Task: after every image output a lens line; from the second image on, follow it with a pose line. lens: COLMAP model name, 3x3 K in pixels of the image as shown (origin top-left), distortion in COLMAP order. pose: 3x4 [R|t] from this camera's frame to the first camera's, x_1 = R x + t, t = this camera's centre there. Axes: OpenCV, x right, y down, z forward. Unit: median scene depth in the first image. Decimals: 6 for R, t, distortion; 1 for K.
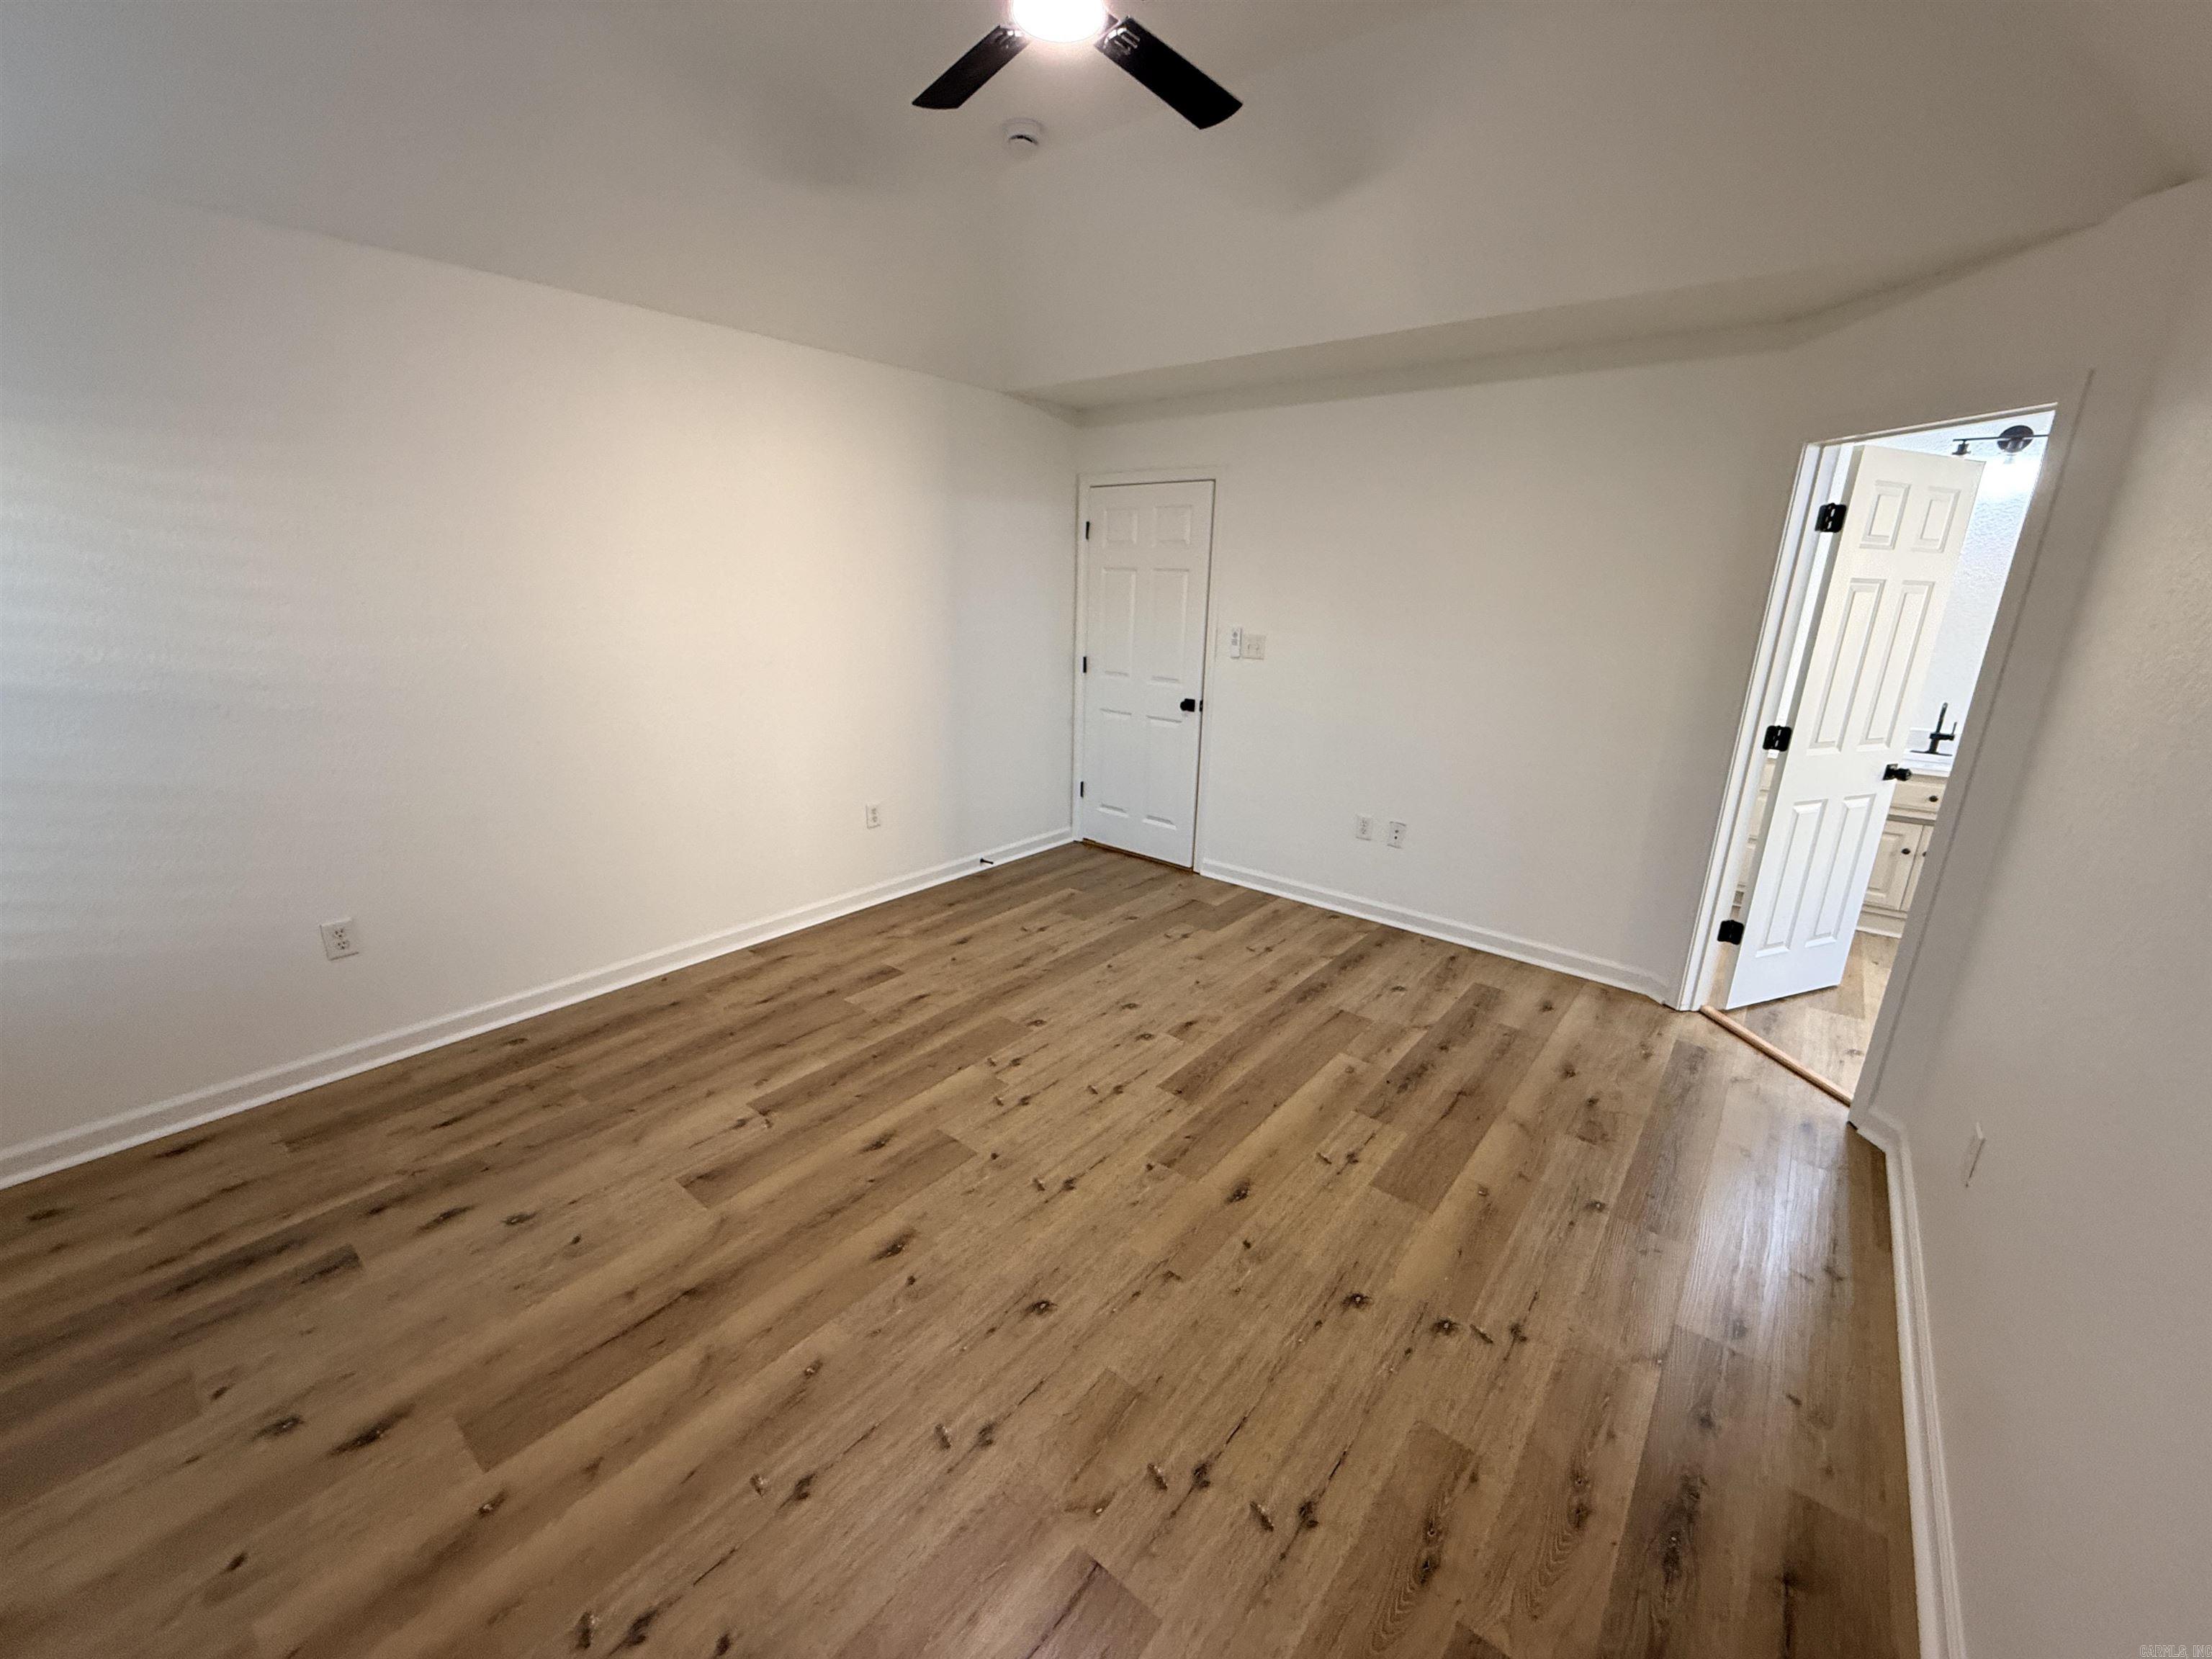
lens RADIAL K [[881.2, 0, 1097.9], [0, 881.2, 831.6], [0, 0, 1]] dist [-0.000889, 0.000125]
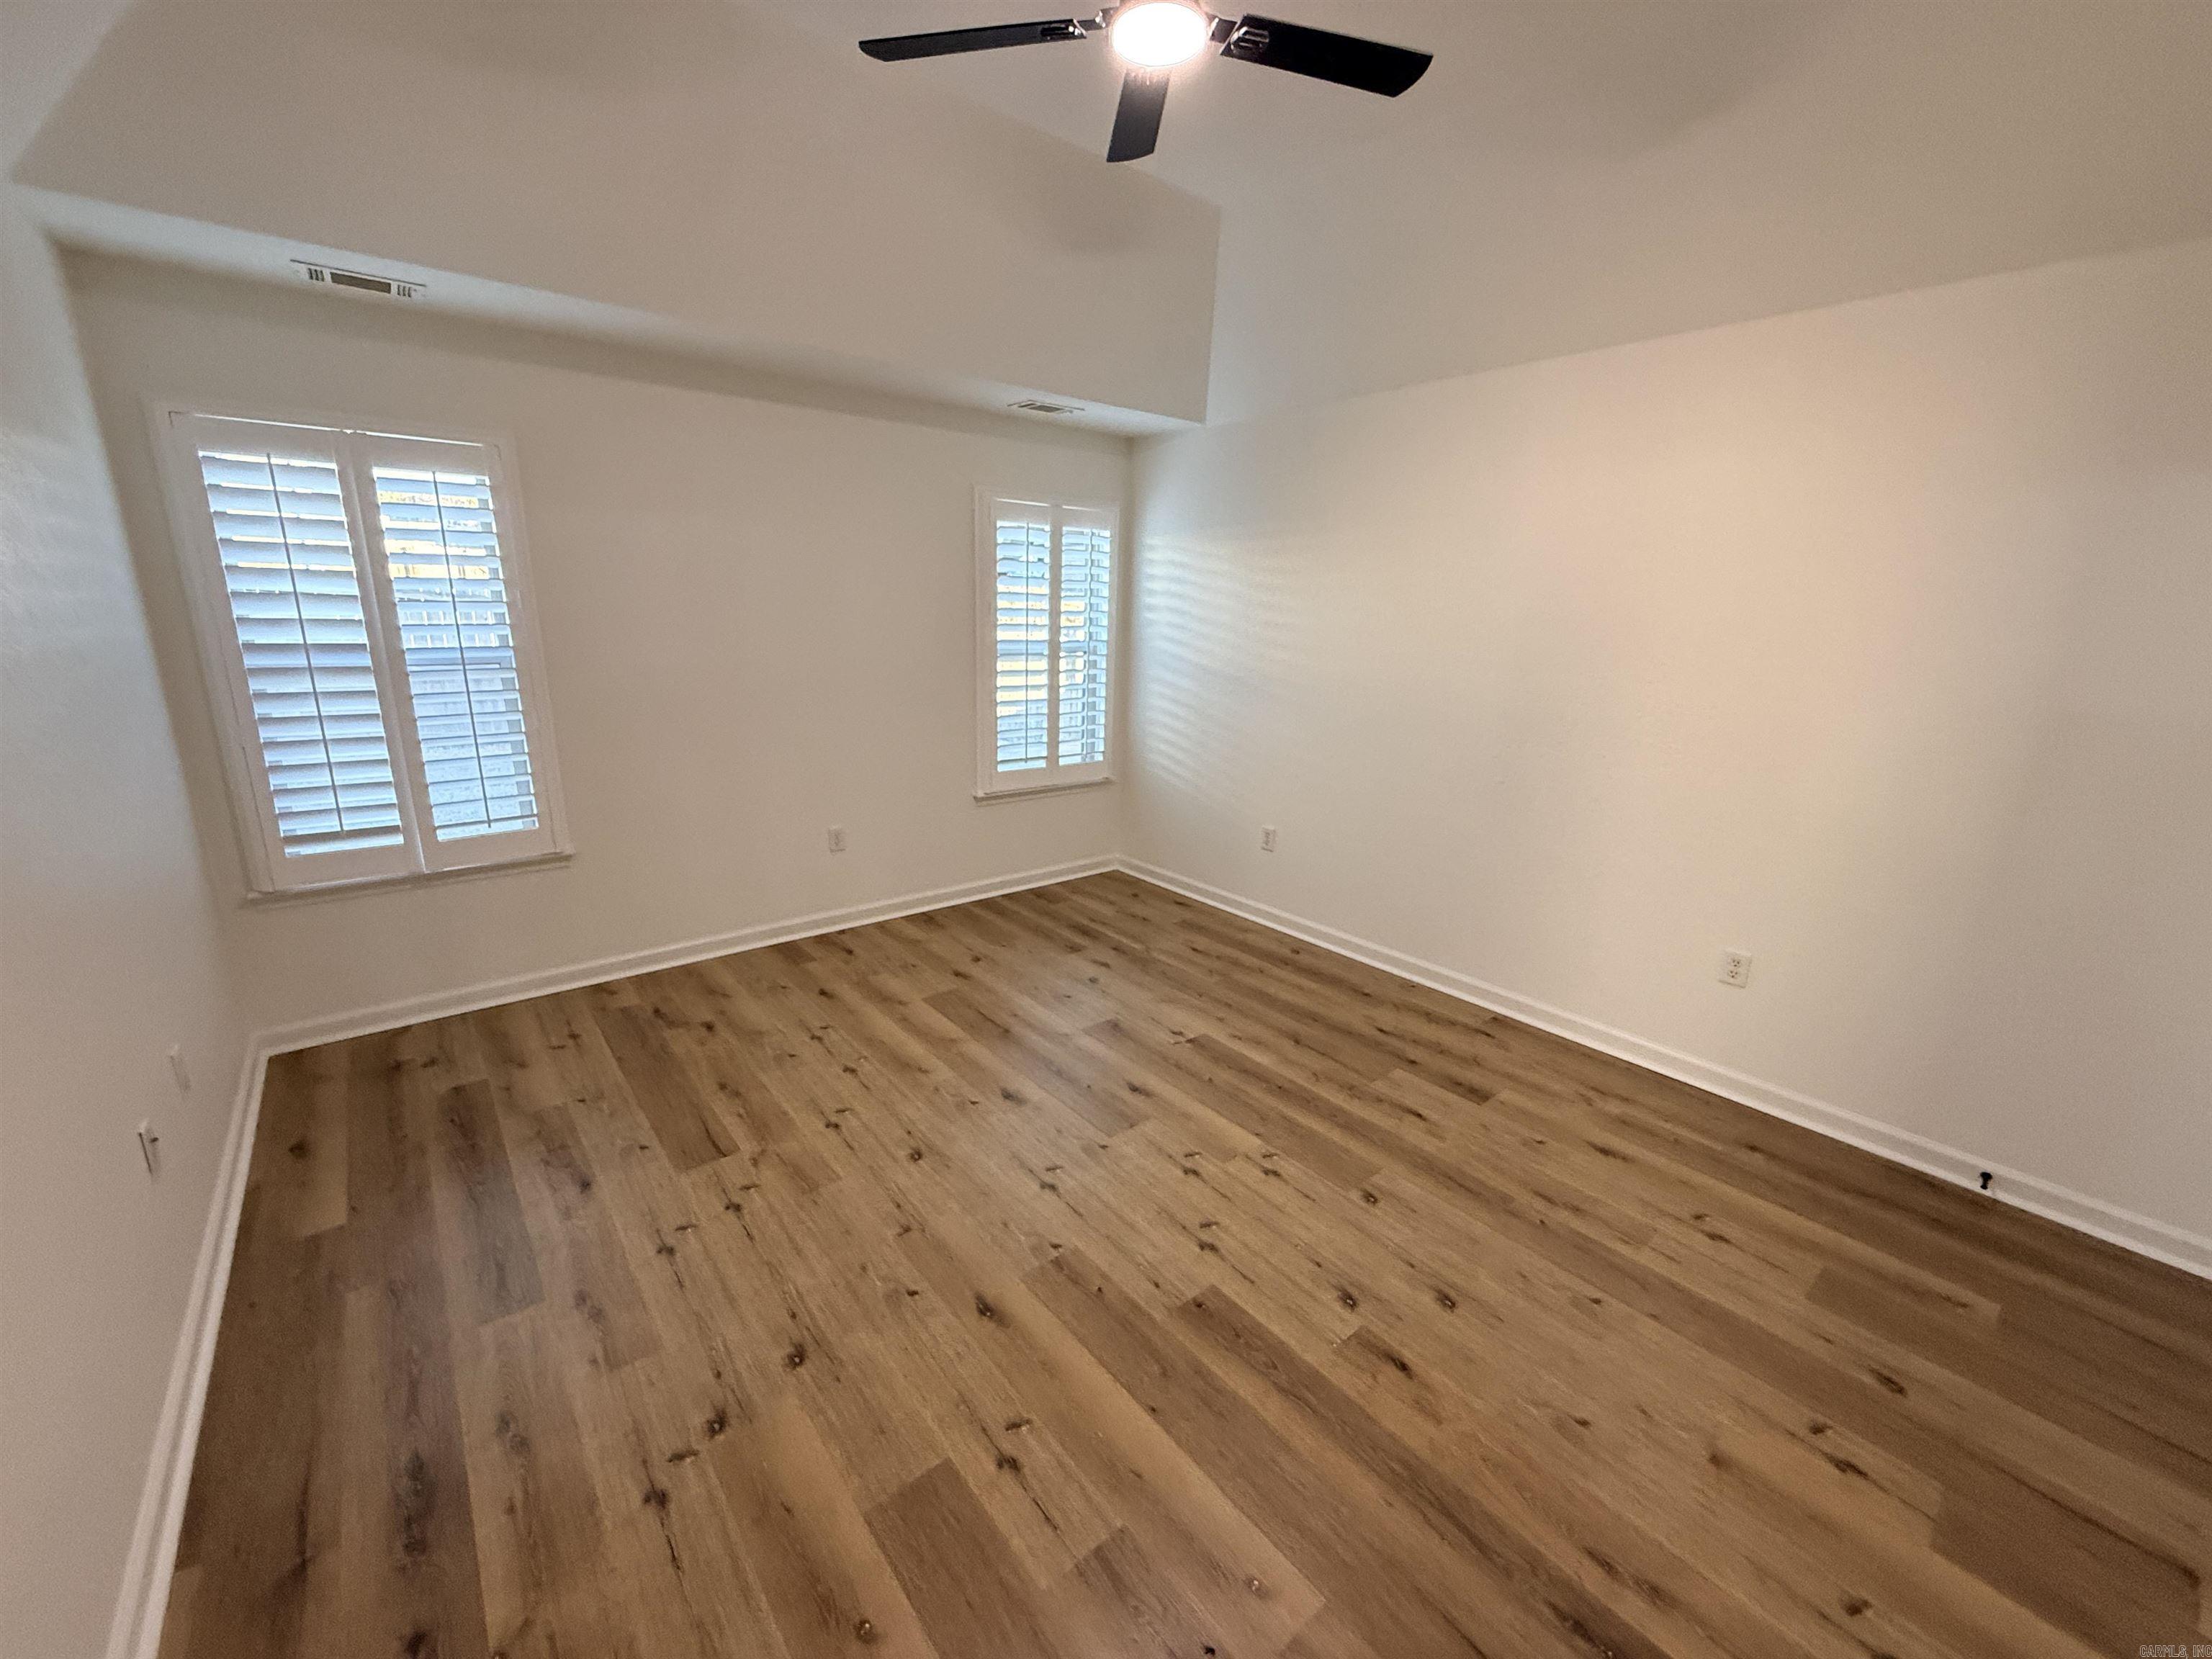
lens RADIAL K [[881.2, 0, 1106.4], [0, 881.2, 829.4], [0, 0, 1]] dist [-0.000889, 0.000125]
pose [[-0.195032, 0.223471, -0.954999, 0.669351], [-0.298603, 0.913945, 0.274846, -0.226300], [0.934237, 0.338769, -0.111519, 0.818943]]
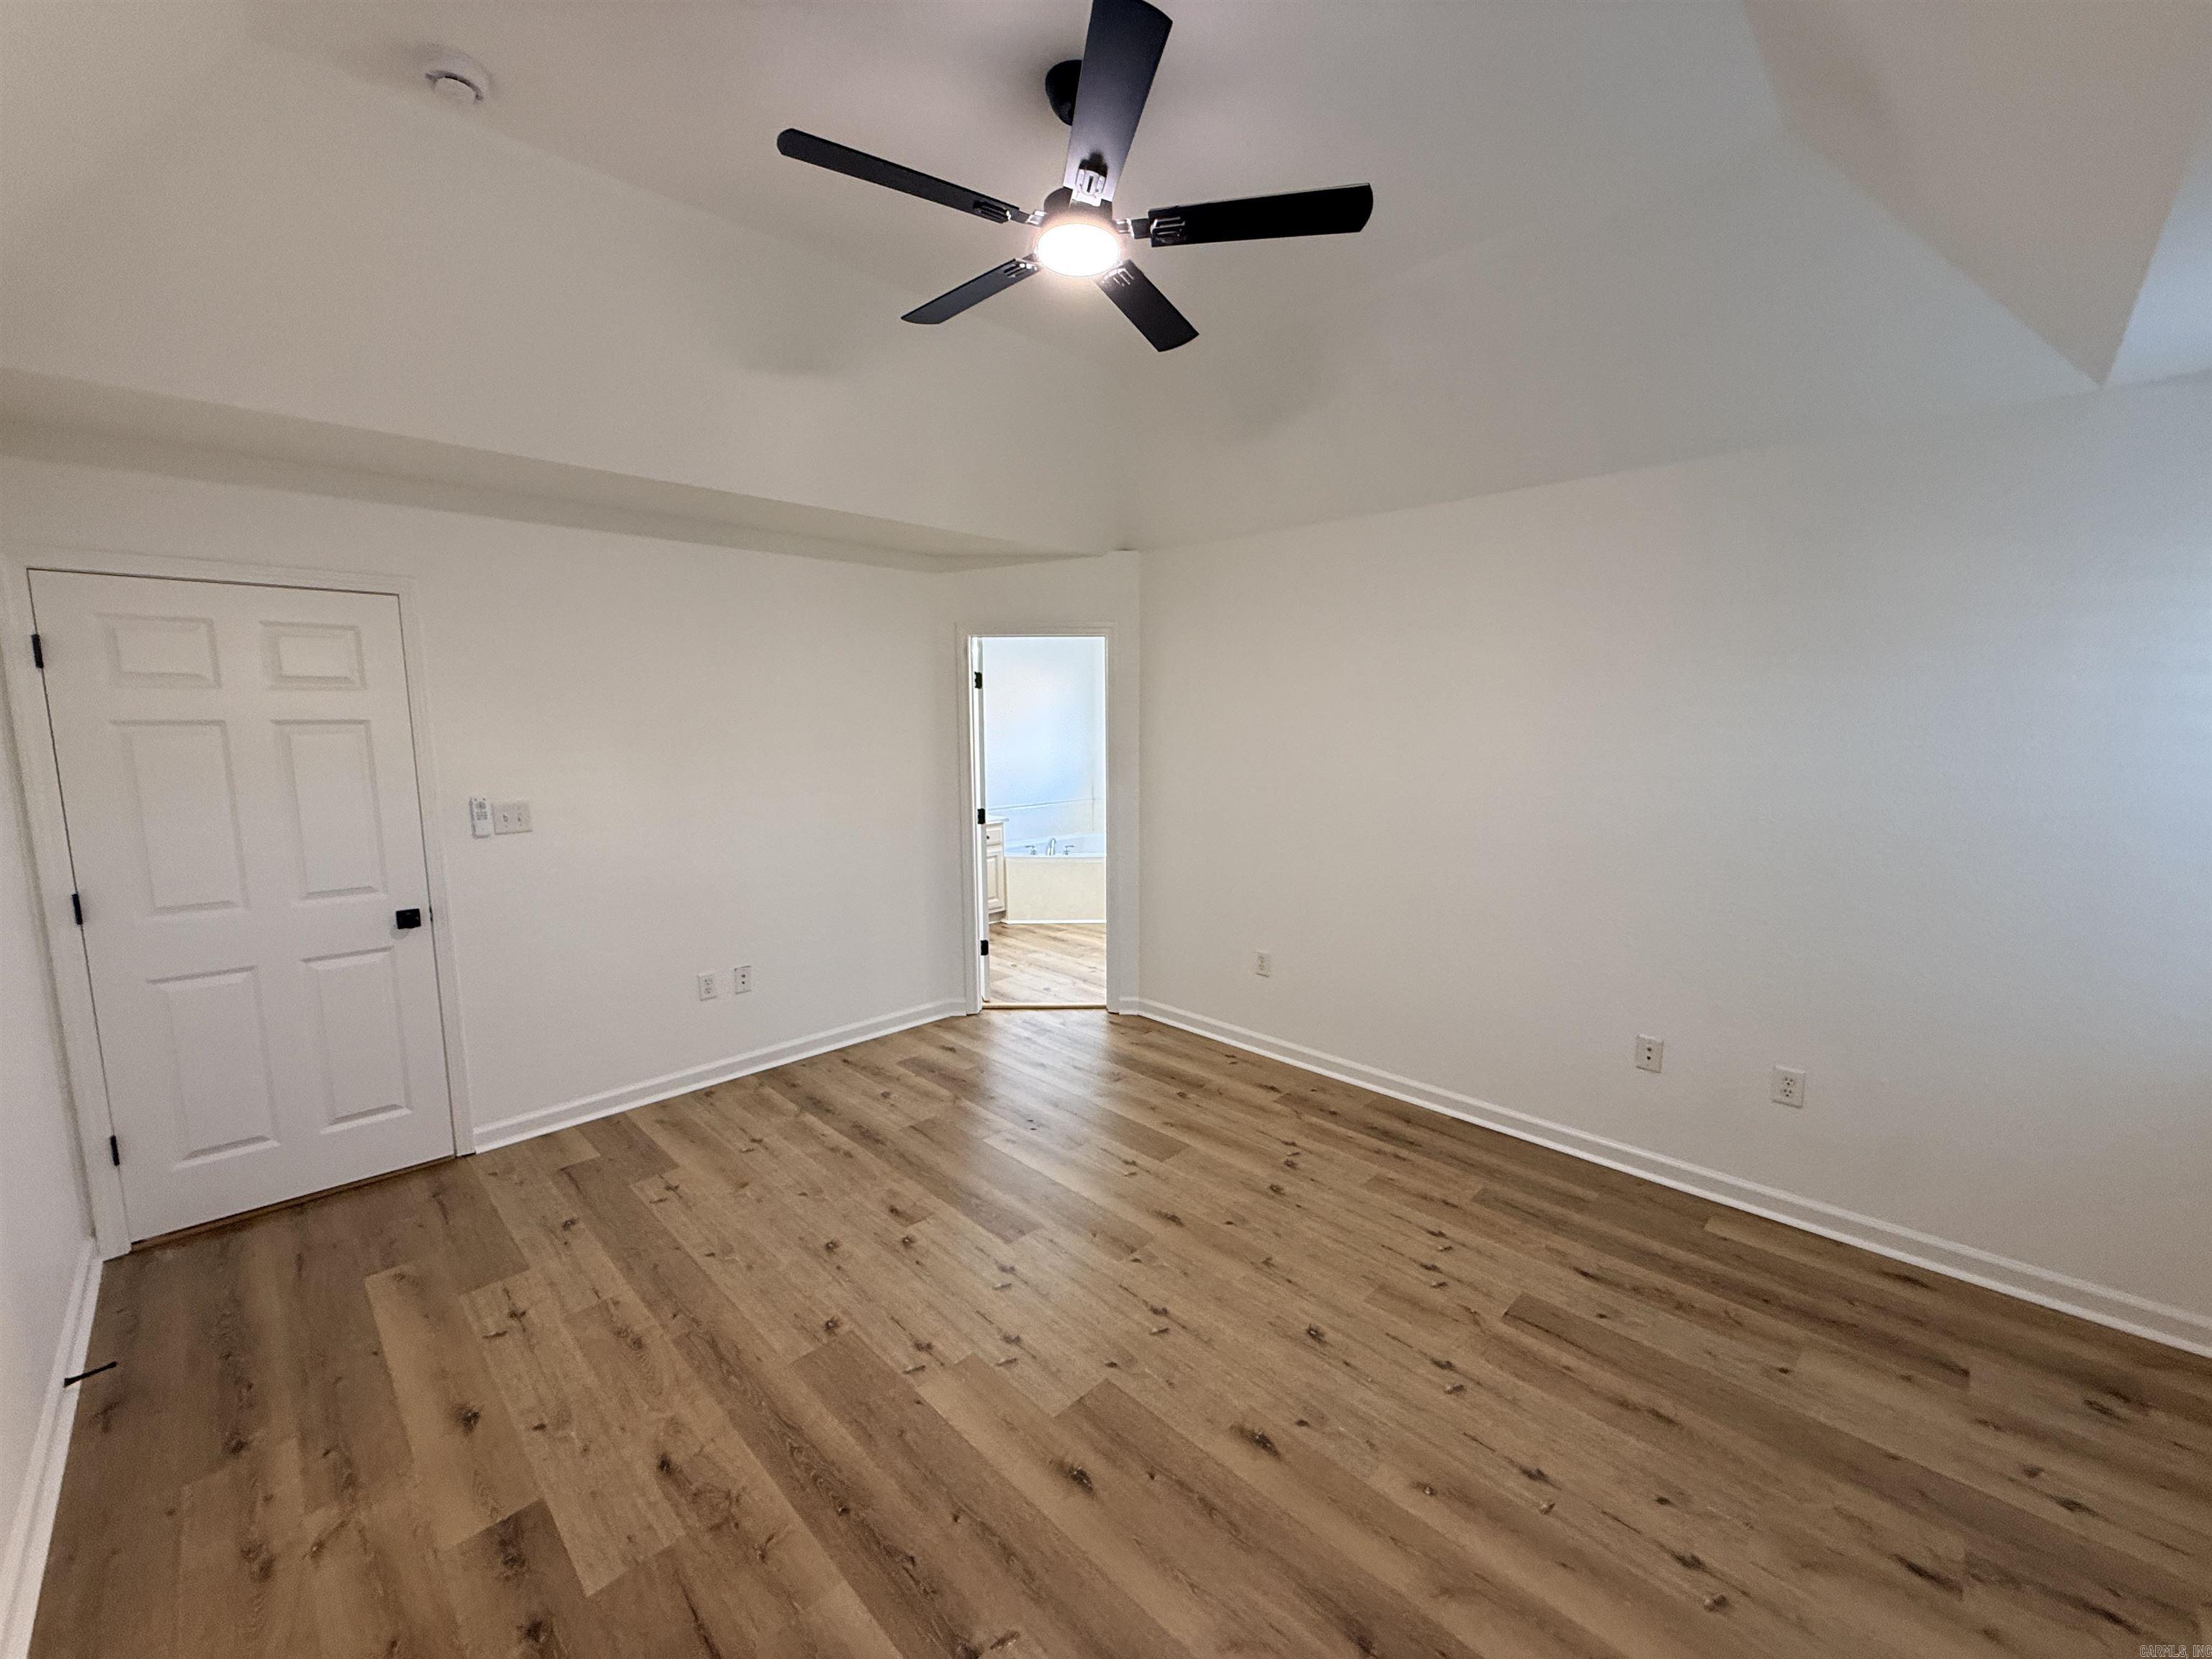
lens RADIAL K [[881.2, 0, 1108.9], [0, 881.2, 831.4], [0, 0, 1]] dist [-0.000889, 0.000125]
pose [[0.090244, -0.154760, 0.983822, -0.756805], [0.283439, 0.950992, 0.123596, -0.215246], [-0.954735, 0.267699, 0.129686, 0.612027]]
